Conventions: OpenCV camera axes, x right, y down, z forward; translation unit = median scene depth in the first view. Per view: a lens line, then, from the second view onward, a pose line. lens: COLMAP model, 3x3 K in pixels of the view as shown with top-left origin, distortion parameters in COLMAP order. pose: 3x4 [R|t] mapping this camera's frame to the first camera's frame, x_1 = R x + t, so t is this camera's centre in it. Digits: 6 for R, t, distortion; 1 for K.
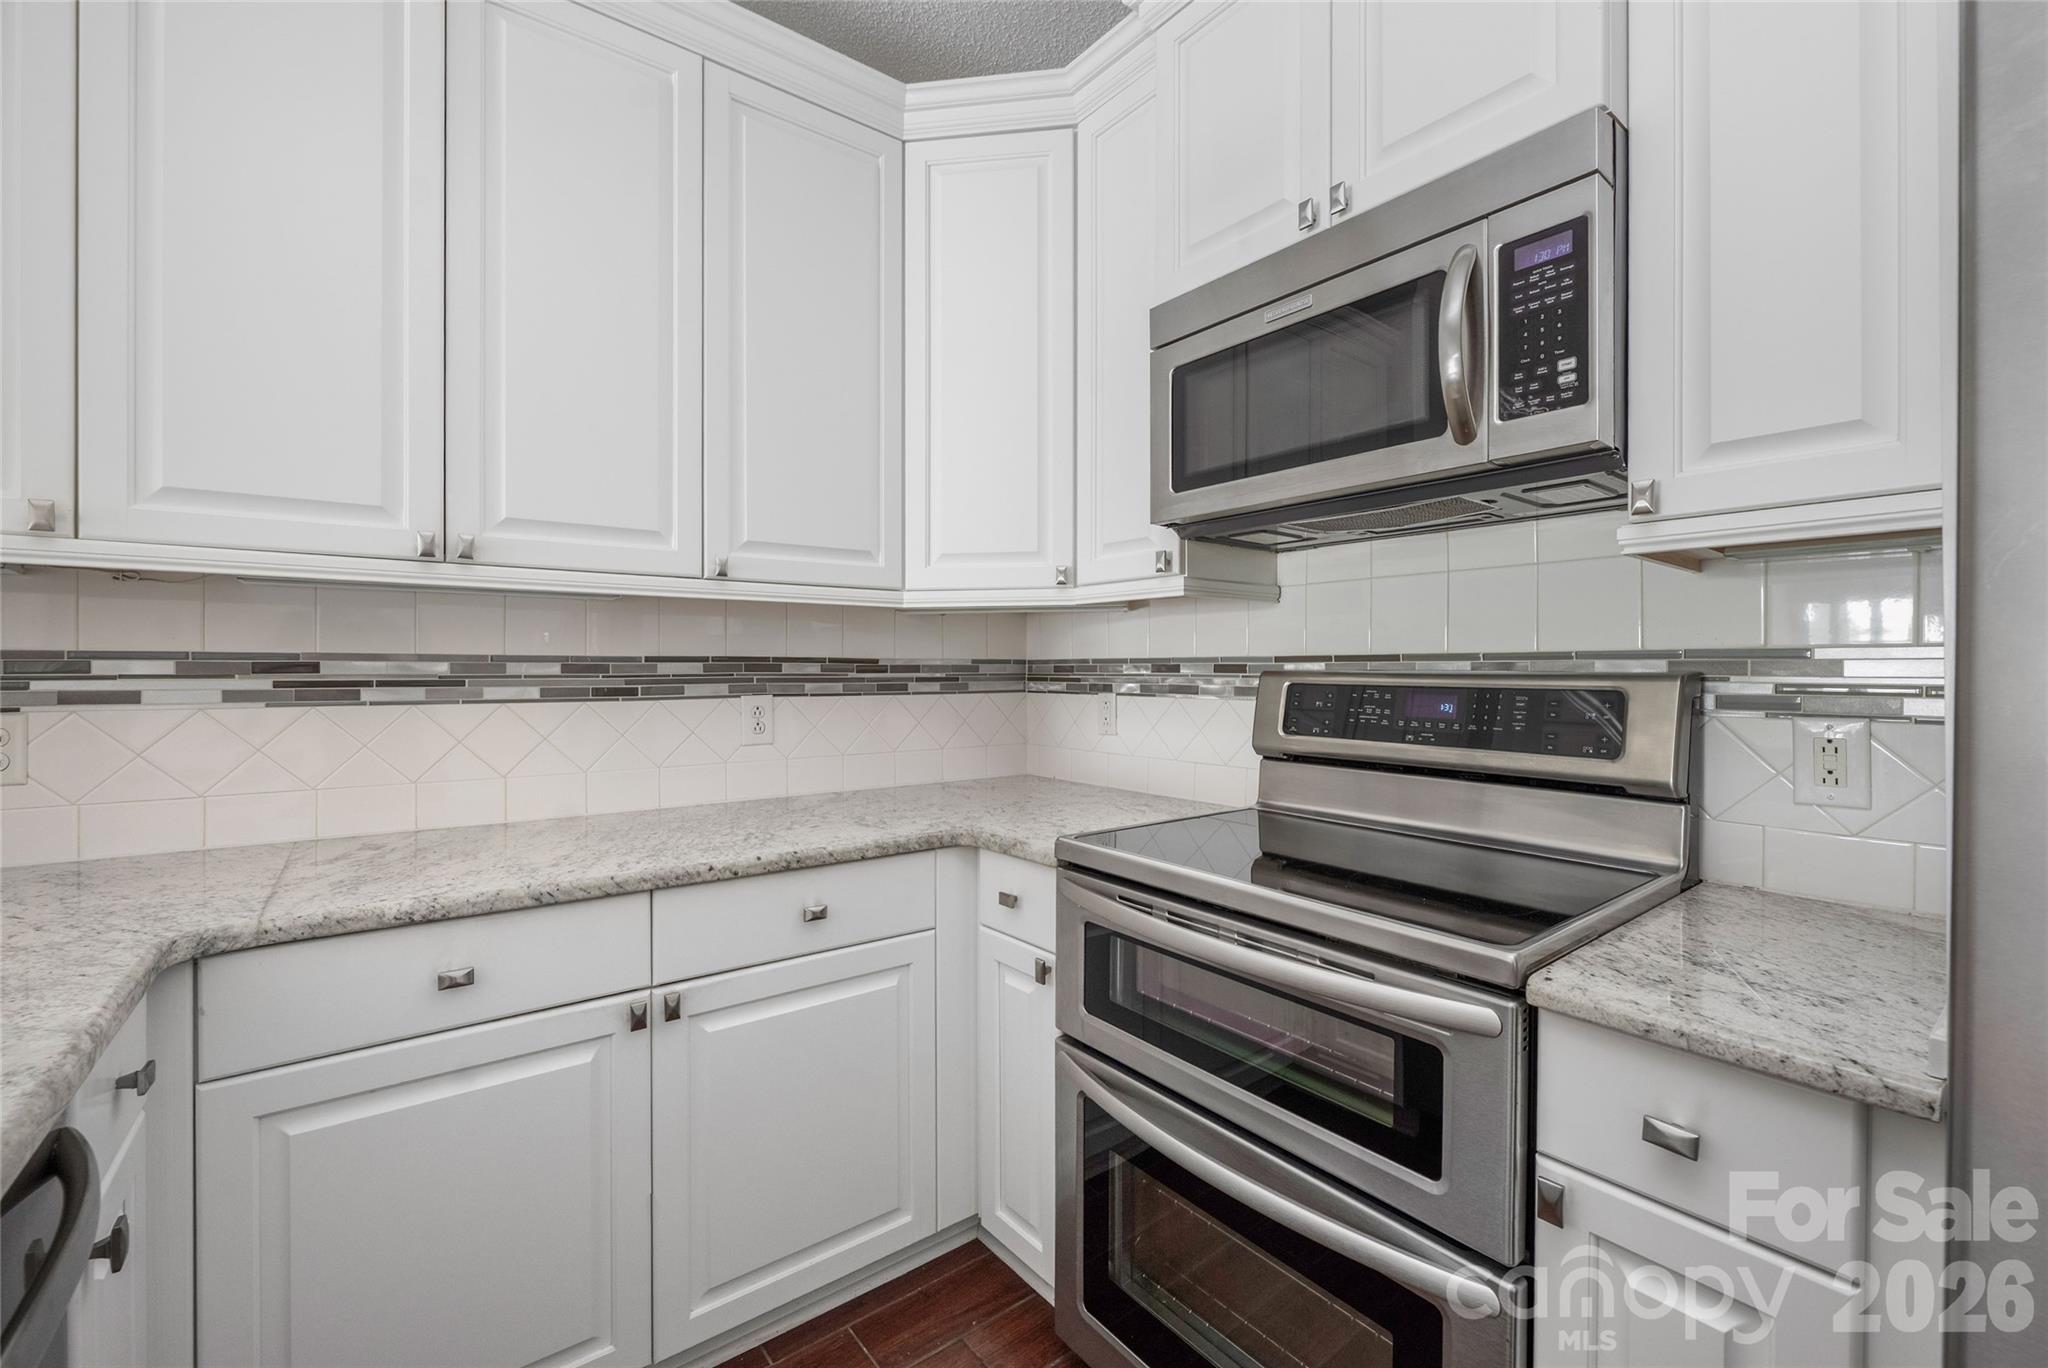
lens RADIAL K [[832.9, 0, 1024.0], [0, 832.9, 684.0], [0, 0, 1]] dist [-0.002790, -0.000072]
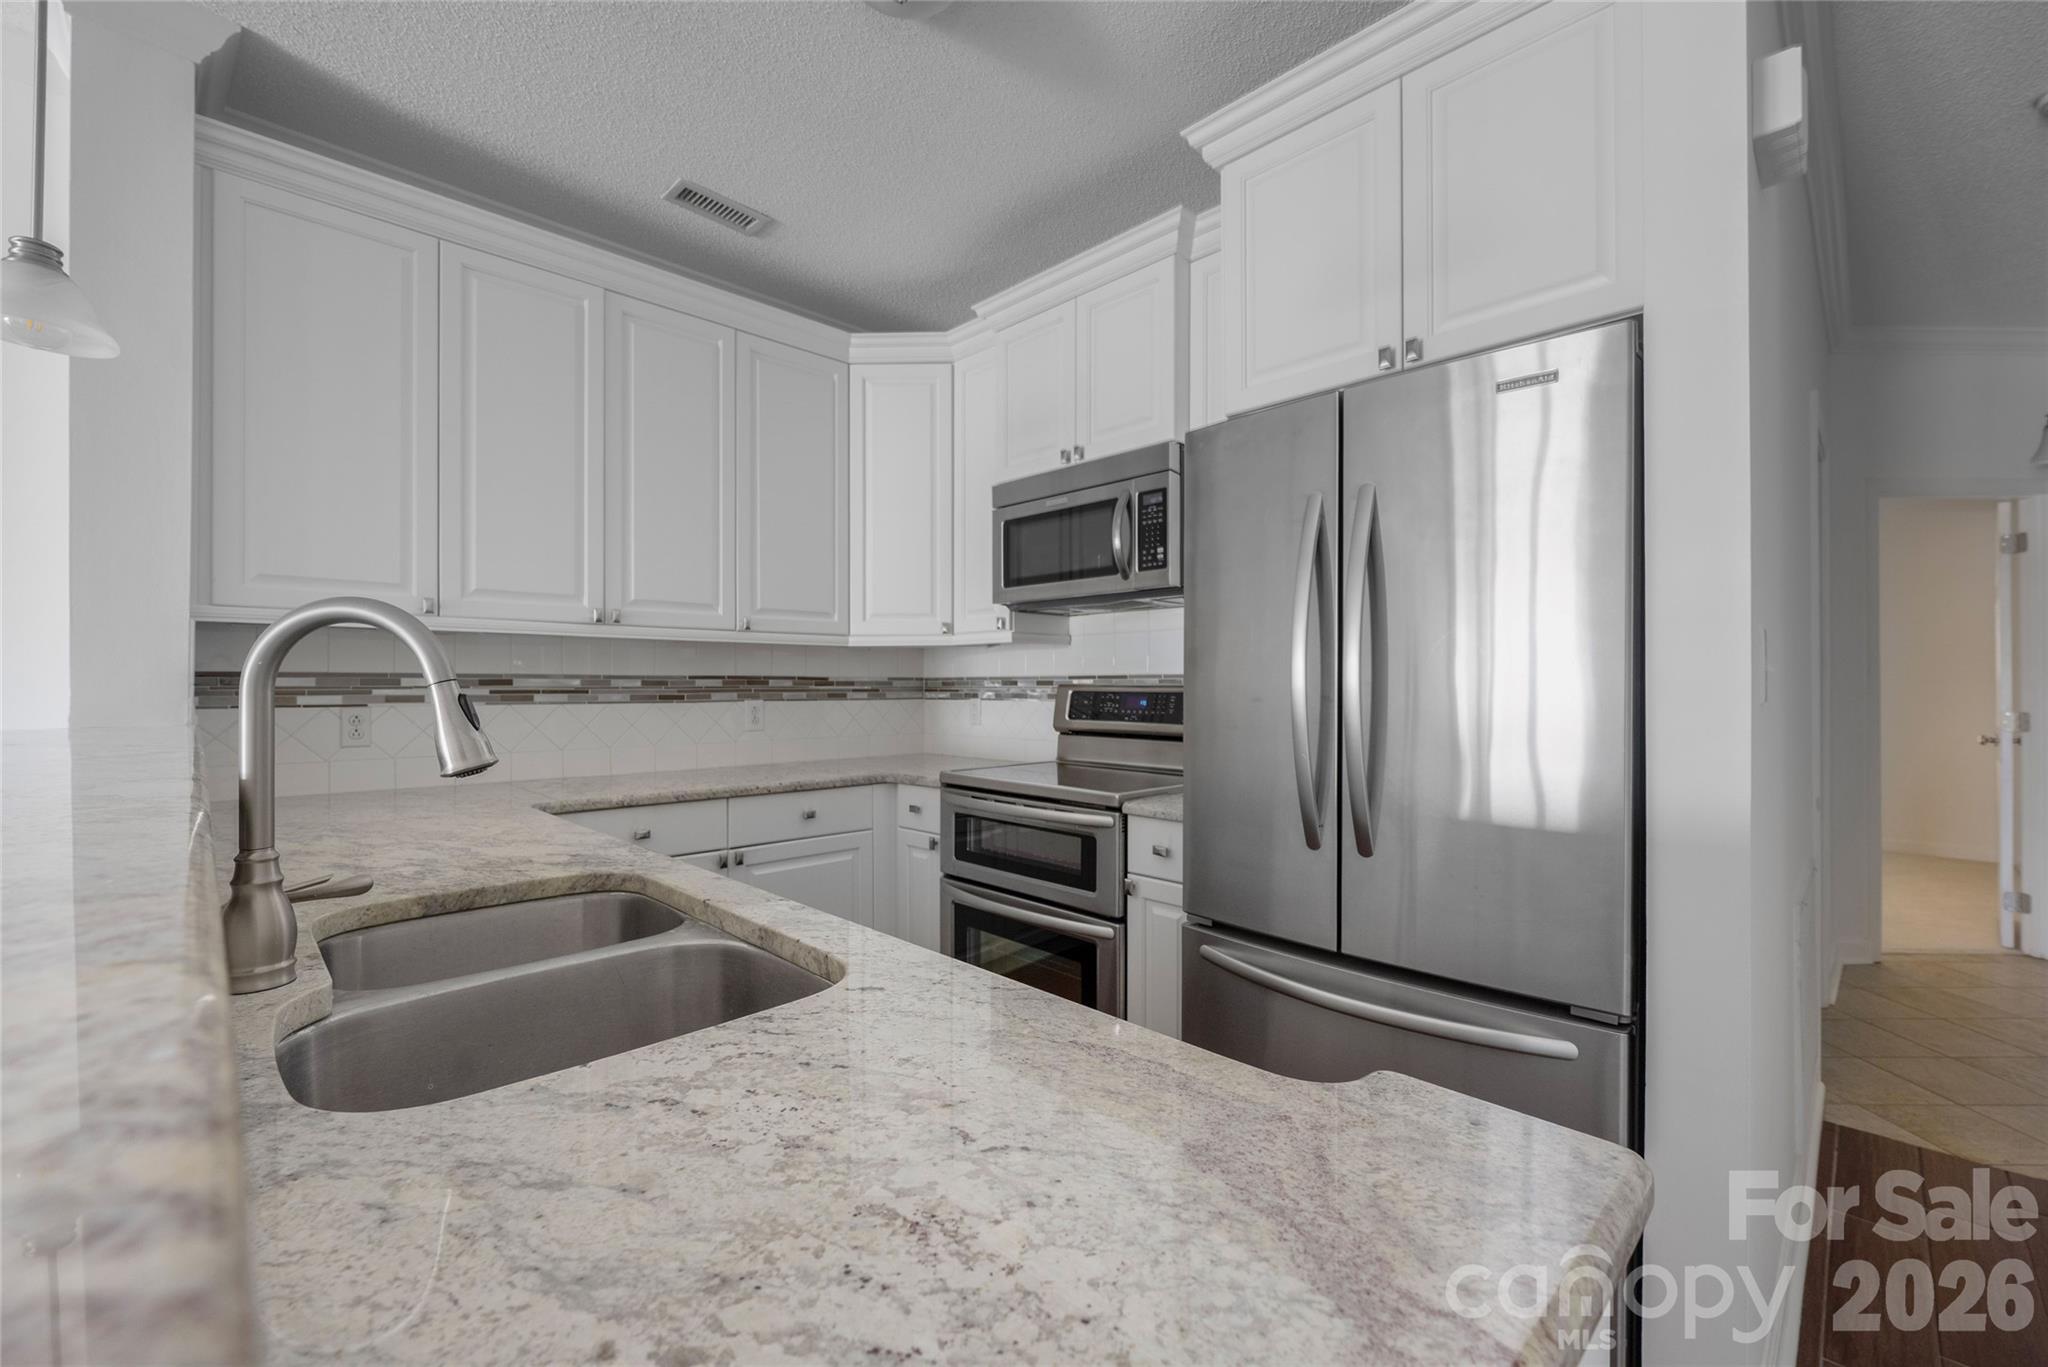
lens RADIAL K [[832.9, 0, 1024.0], [0, 832.9, 683.5], [0, 0, 1]] dist [-0.002790, -0.000072]
pose [[0.992237, -0.000834, 0.124356, -0.007067], [0.003476, 0.999773, -0.021026, 0.021650], [-0.124310, 0.021295, 0.992015, -0.806641]]
